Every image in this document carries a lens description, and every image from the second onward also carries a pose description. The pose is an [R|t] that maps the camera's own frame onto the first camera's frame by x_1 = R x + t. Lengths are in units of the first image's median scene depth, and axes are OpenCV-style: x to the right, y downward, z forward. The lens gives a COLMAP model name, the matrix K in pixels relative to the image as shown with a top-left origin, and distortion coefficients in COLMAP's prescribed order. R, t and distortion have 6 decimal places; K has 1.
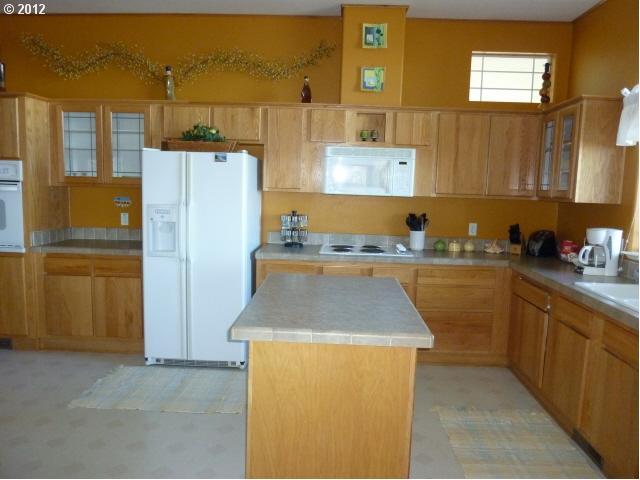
lens RADIAL K [[482.5, 0, 319.9], [0, 482.5, 241.8], [0, 0, 1]] dist [-0.025342, -0.003719]
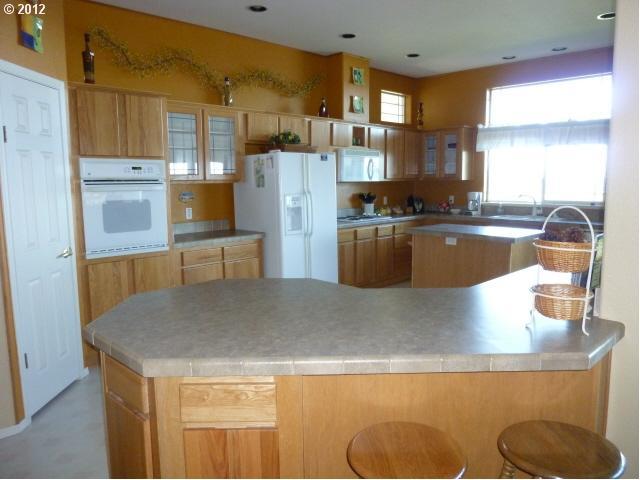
lens RADIAL K [[482.5, 0, 319.2], [0, 482.5, 238.7], [0, 0, 1]] dist [-0.025342, -0.003719]
pose [[0.681892, -0.124869, 0.720715, -1.118878], [0.112507, 0.991500, 0.065338, -0.032093], [-0.722748, 0.036532, 0.690145, 0.056050]]
